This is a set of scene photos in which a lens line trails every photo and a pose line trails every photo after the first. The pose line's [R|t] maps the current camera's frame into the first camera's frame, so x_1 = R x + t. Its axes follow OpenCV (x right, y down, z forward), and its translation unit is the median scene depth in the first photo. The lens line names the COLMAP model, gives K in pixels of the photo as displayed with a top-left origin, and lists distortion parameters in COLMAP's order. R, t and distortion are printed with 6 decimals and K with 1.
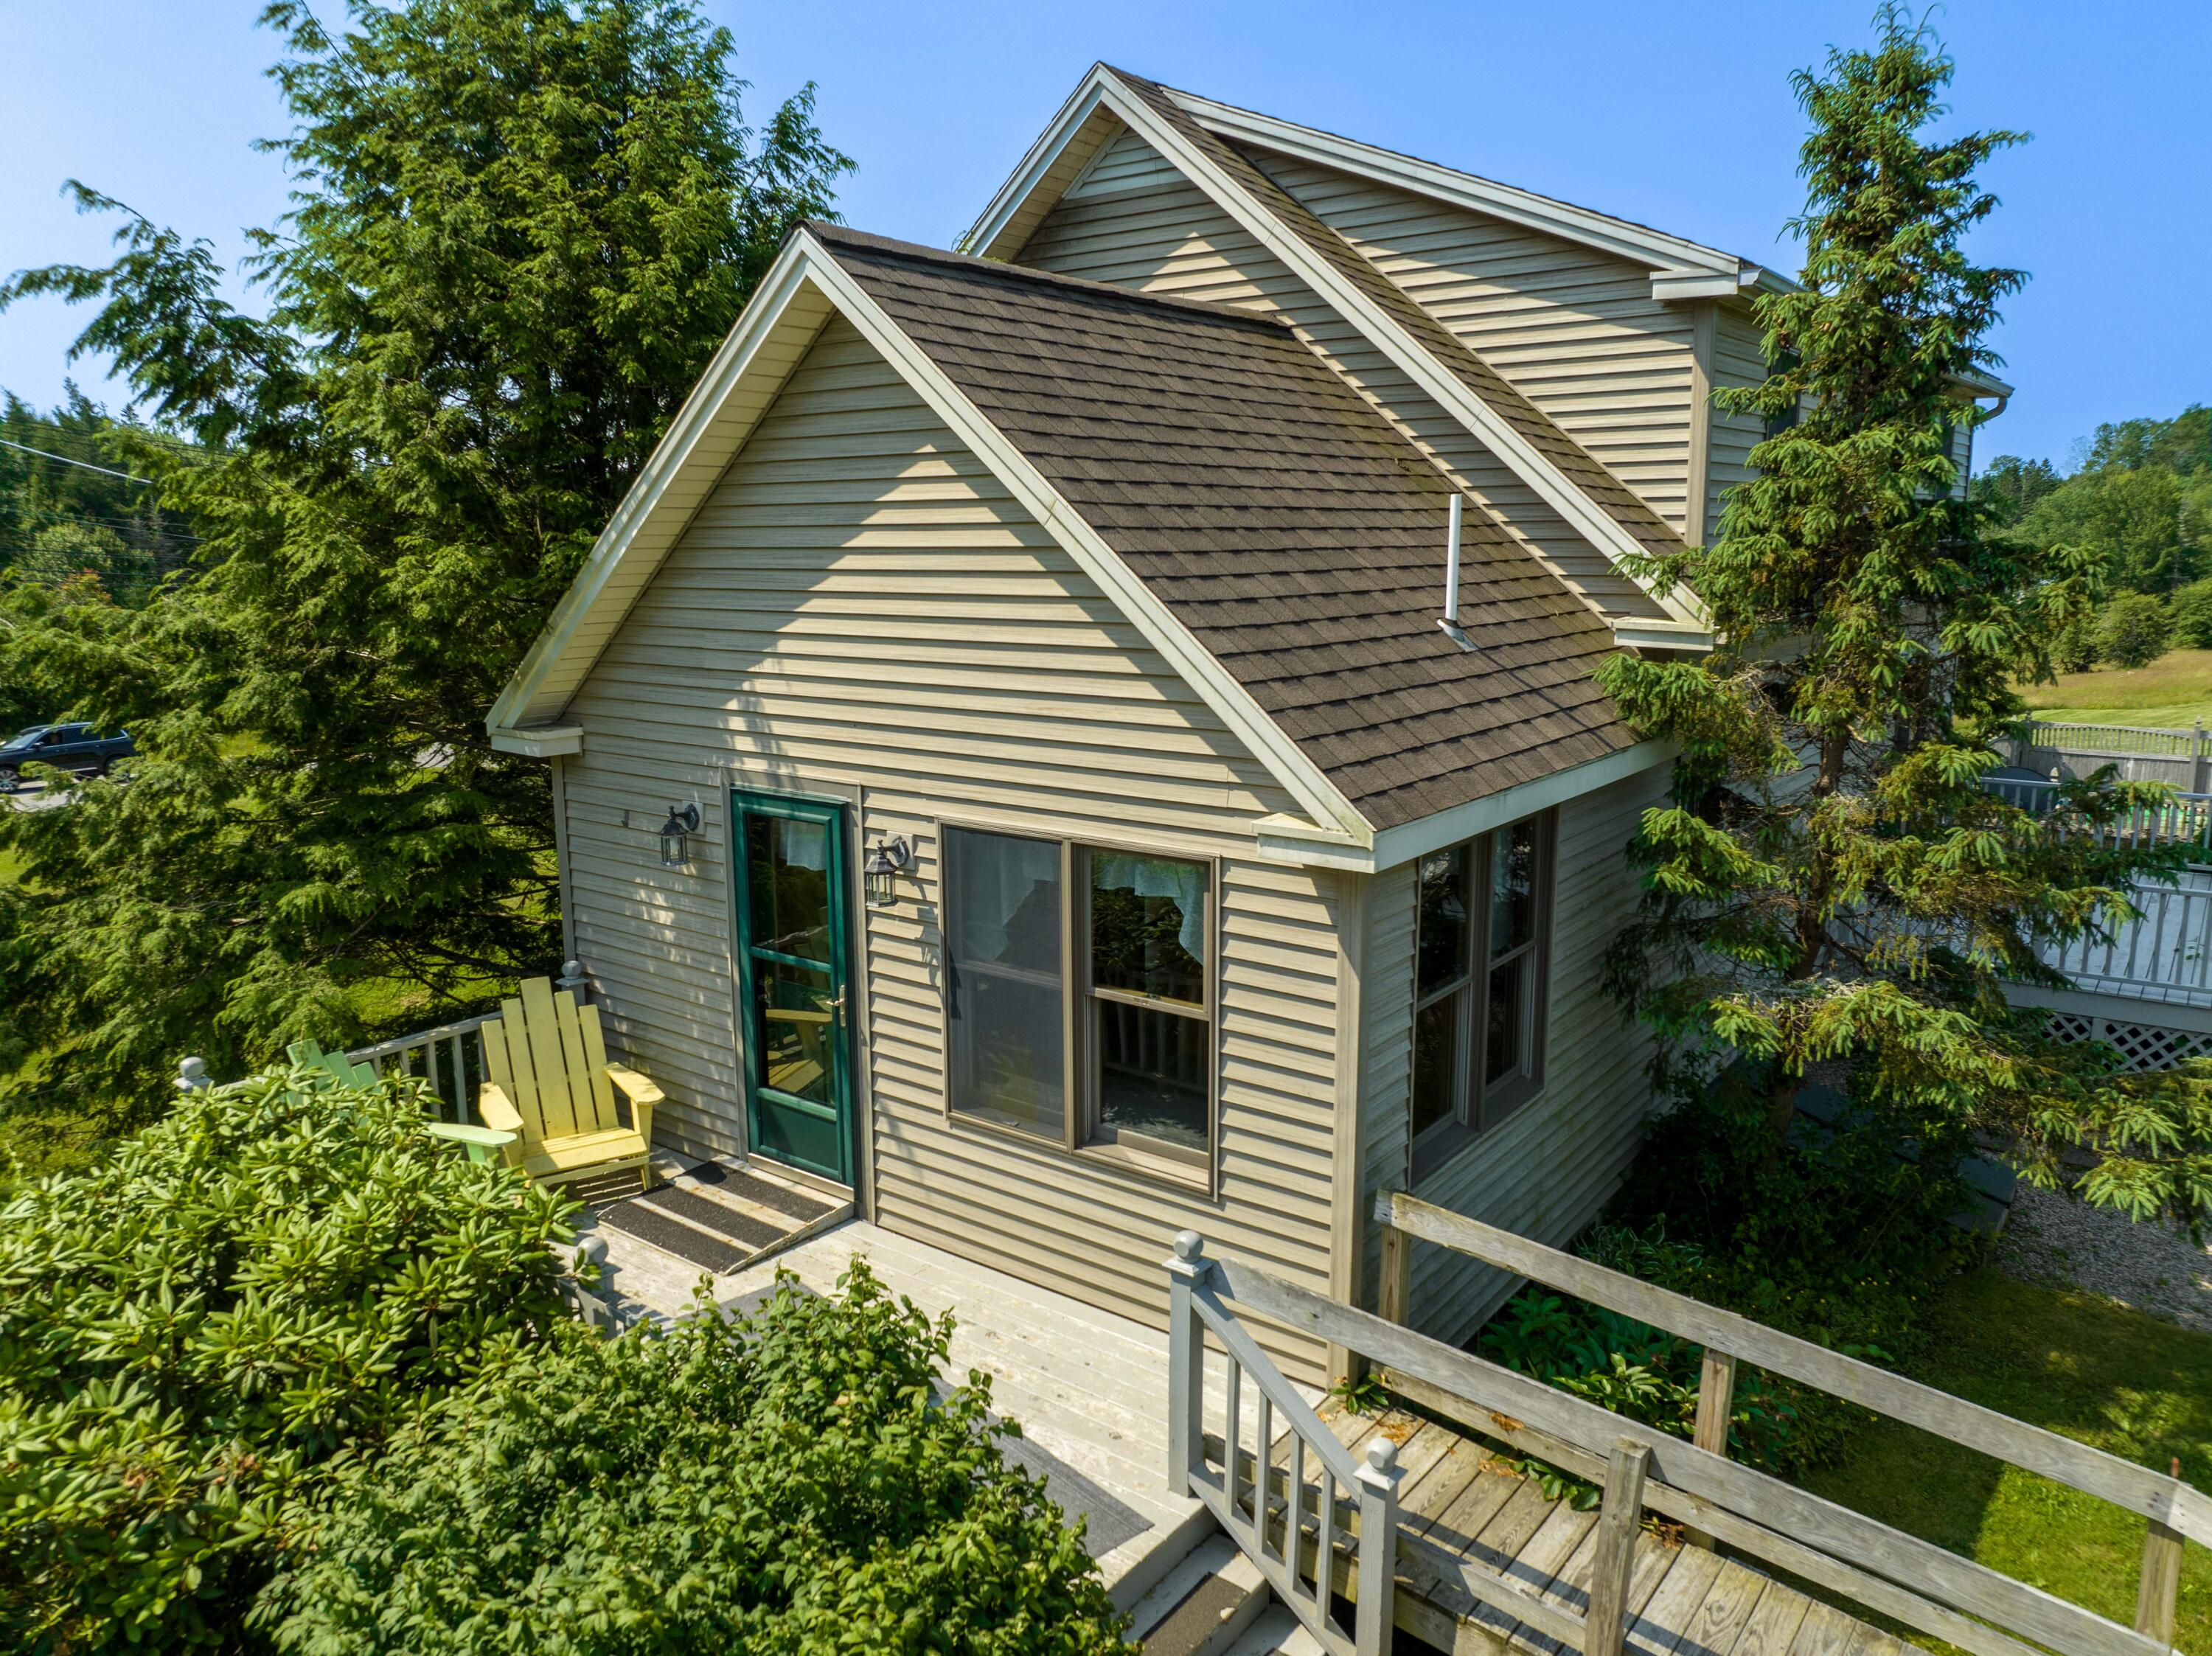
lens RADIAL K [[1555.0, 0, 1106.0], [0, 1555.0, 828.0], [0, 0, 1]] dist [-0.043289, 0.011138]
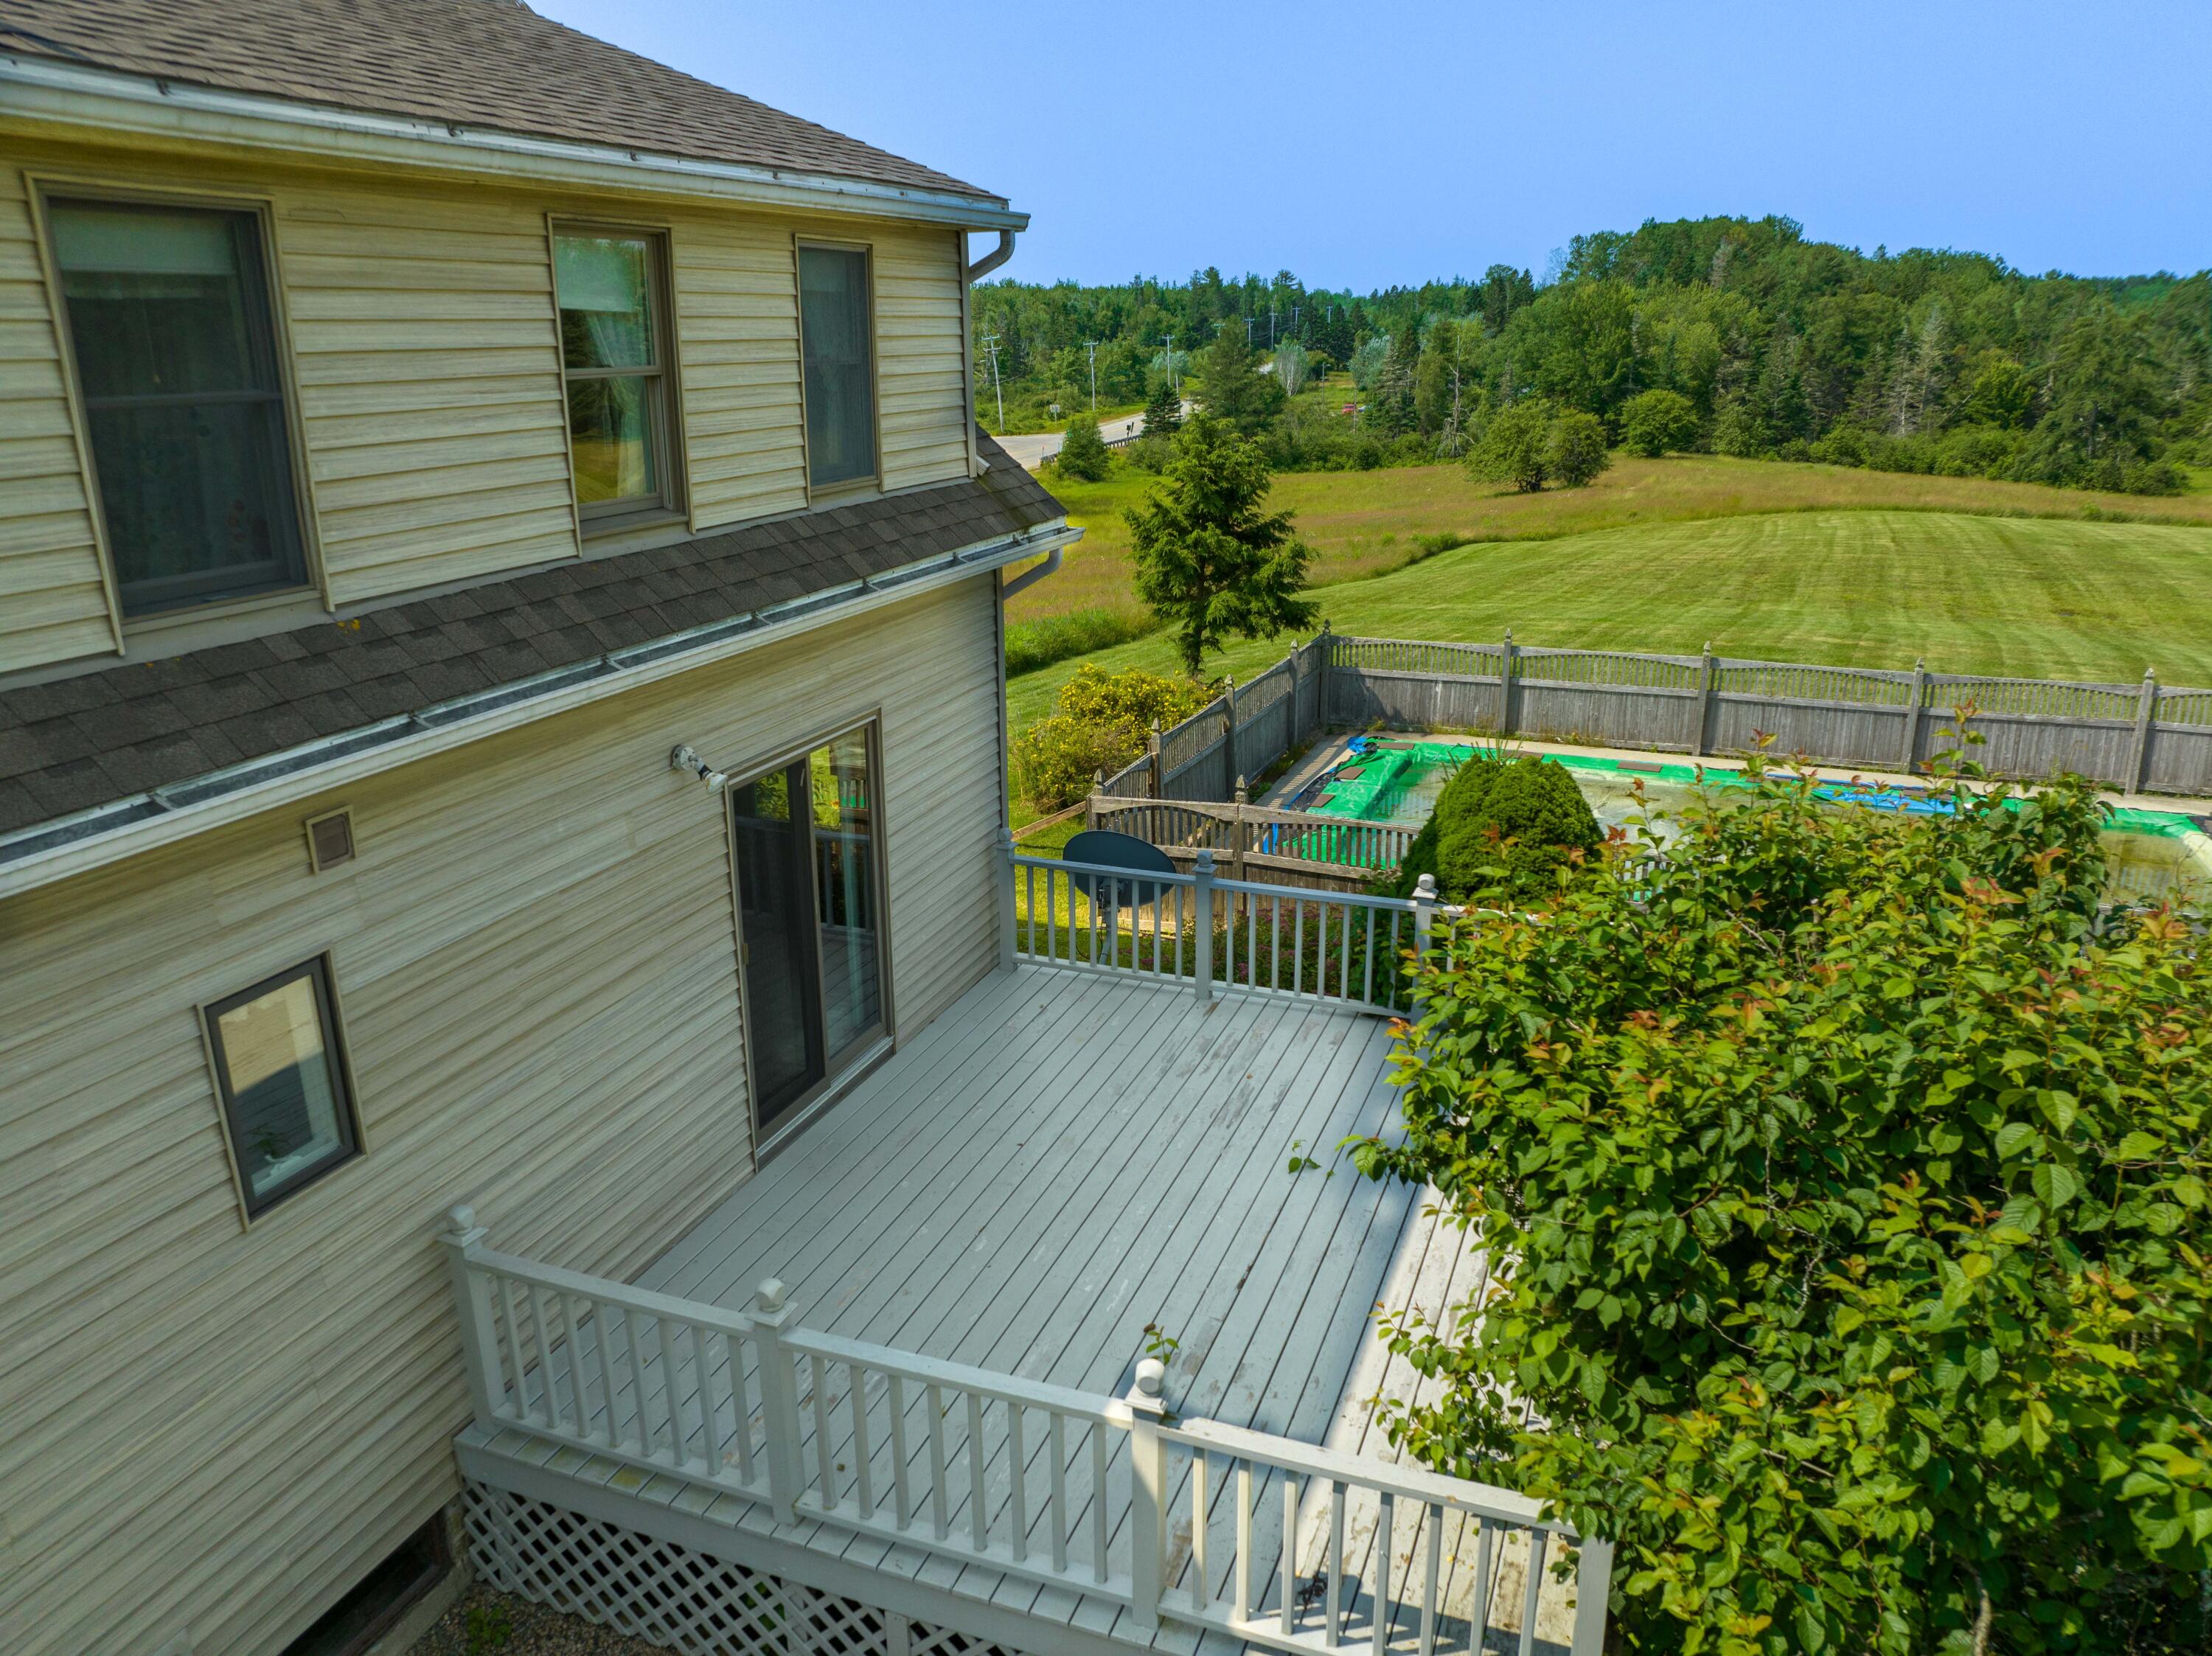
lens RADIAL K [[1555.0, 0, 1106.0], [0, 1555.0, 828.0], [0, 0, 1]] dist [-0.043289, 0.011138]
pose [[0.961261, -0.083284, 0.262757, 0.917084], [0.051960, 0.990921, 0.123996, -0.260935], [-0.270698, -0.105539, 0.956862, 0.826351]]
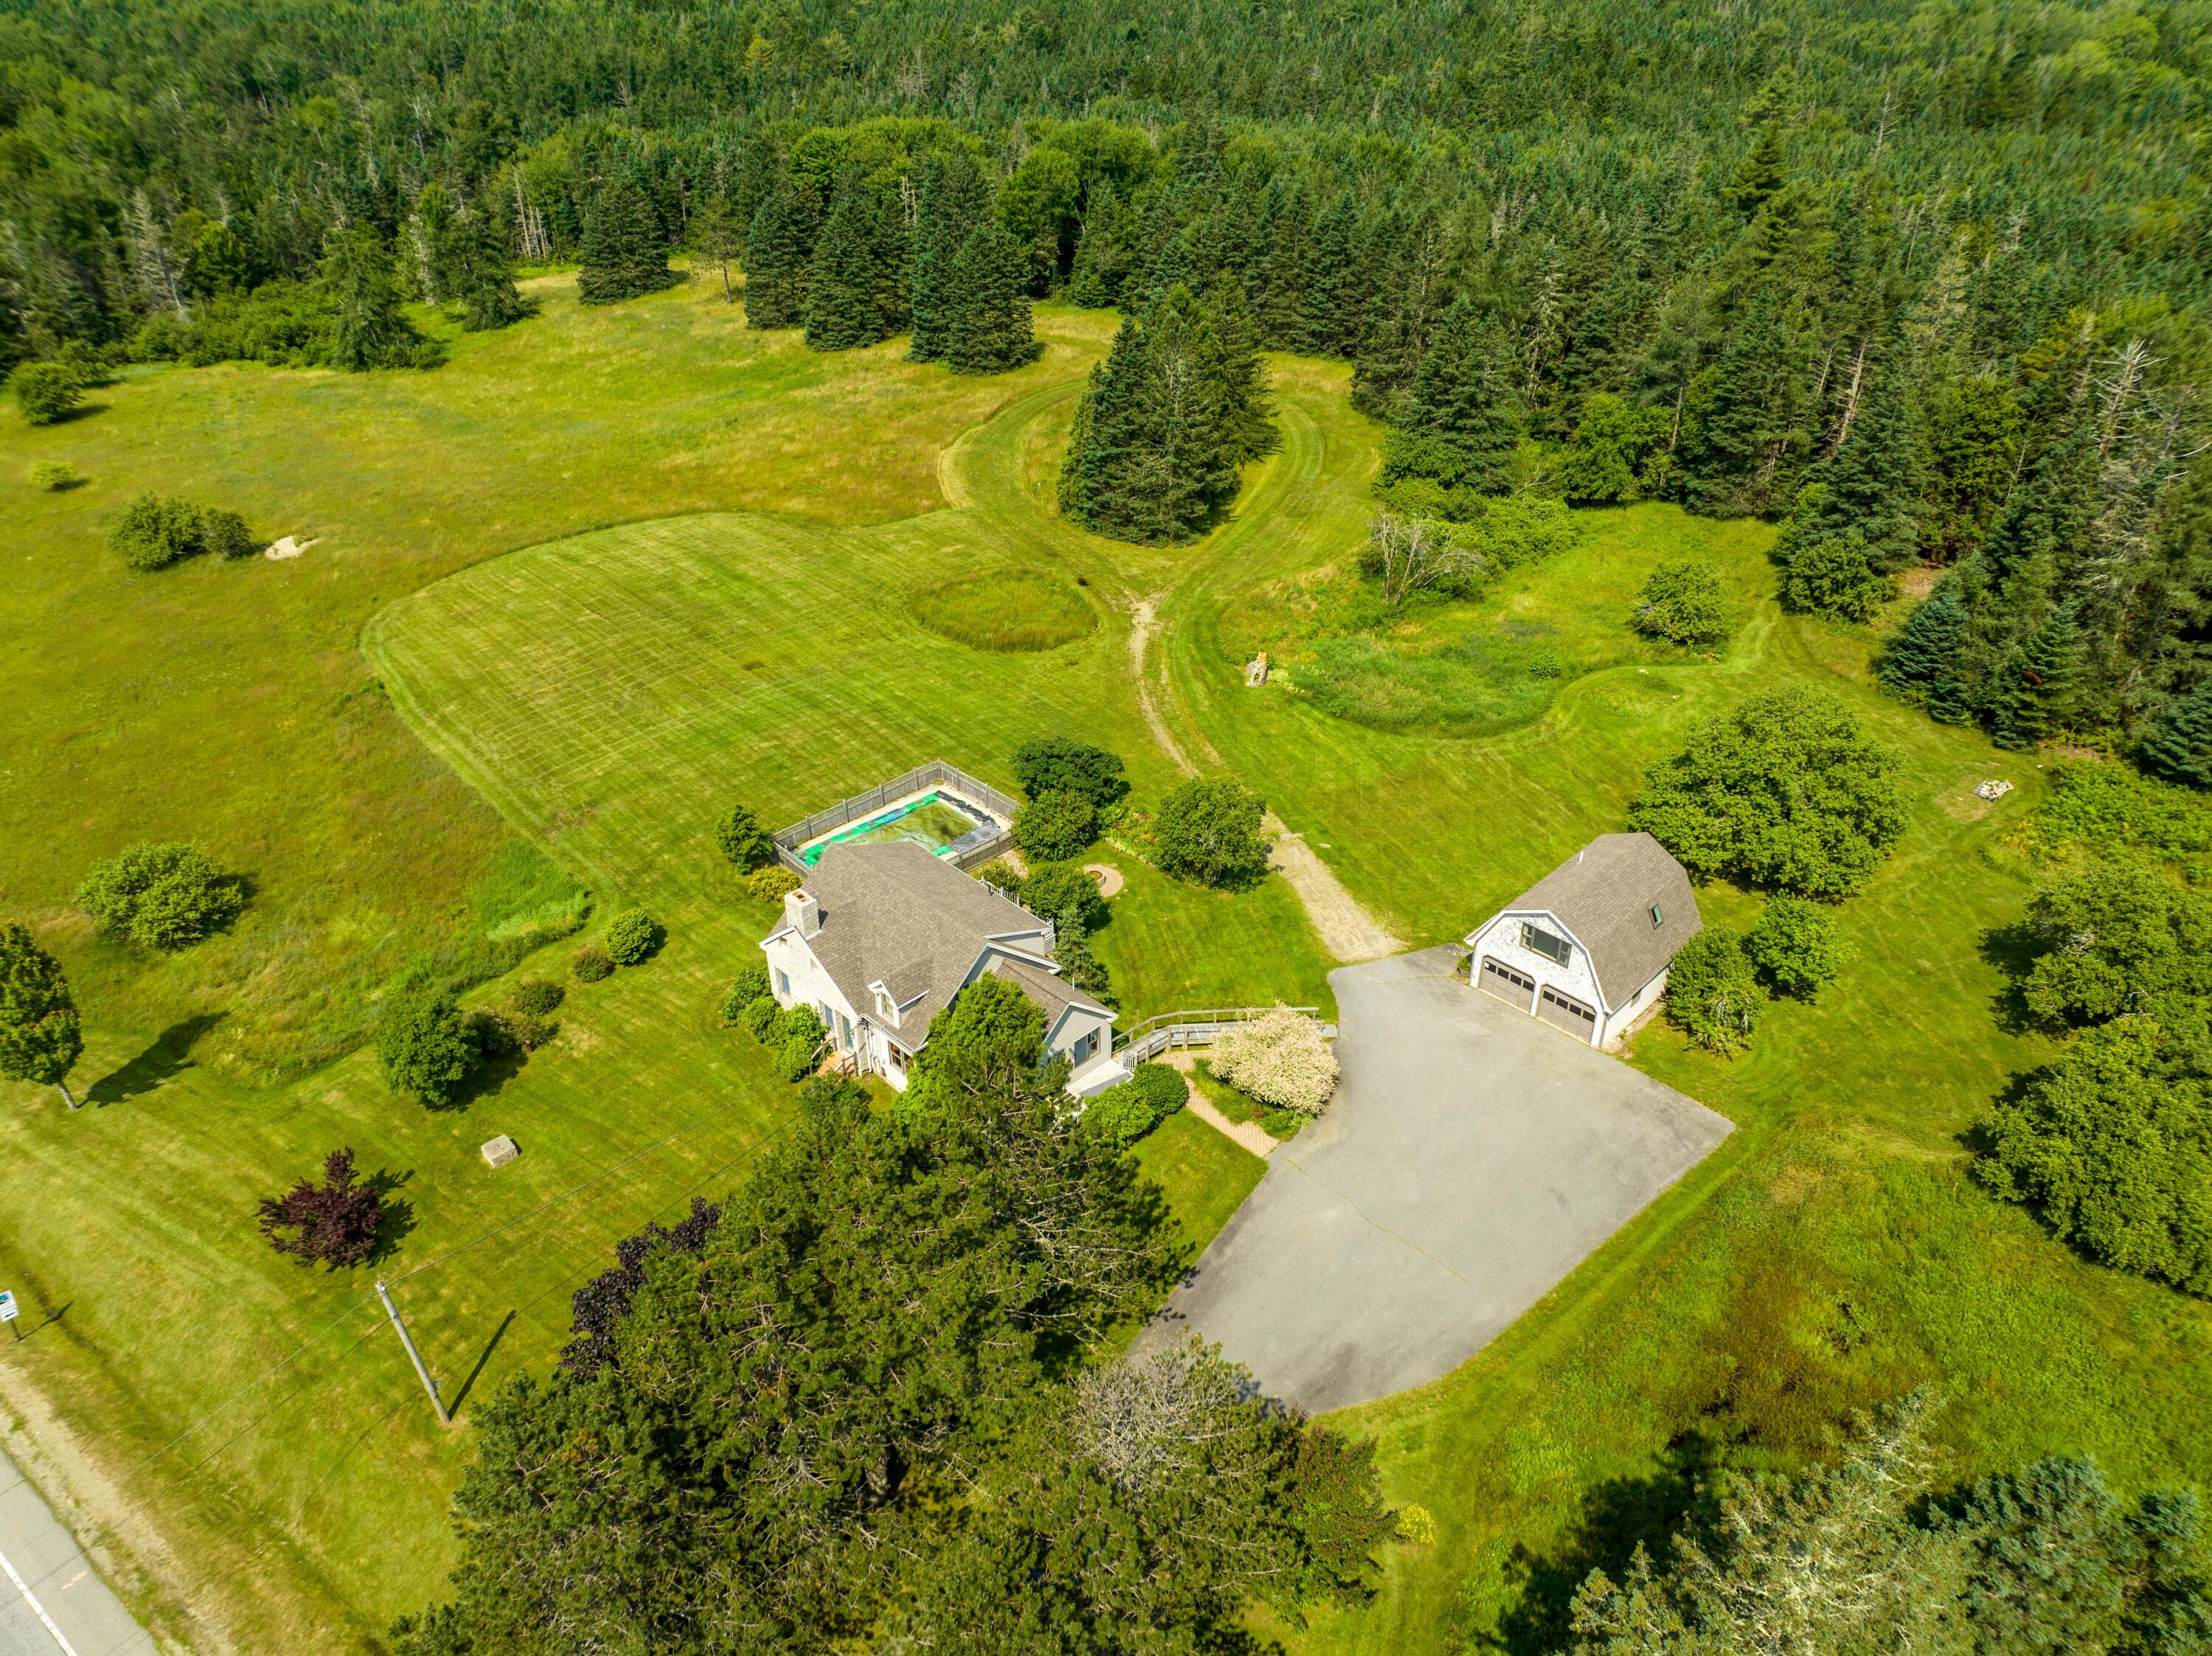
lens RADIAL K [[1547.5, 0, 1106.0], [0, 1547.5, 828.0], [0, 0, 1]] dist [-0.025088, -0.000740]
pose [[0.141432, -0.522923, 0.840564, -6.492336], [0.188194, 0.847818, 0.495770, -5.106875], [-0.971895, 0.088072, 0.218320, -1.162981]]
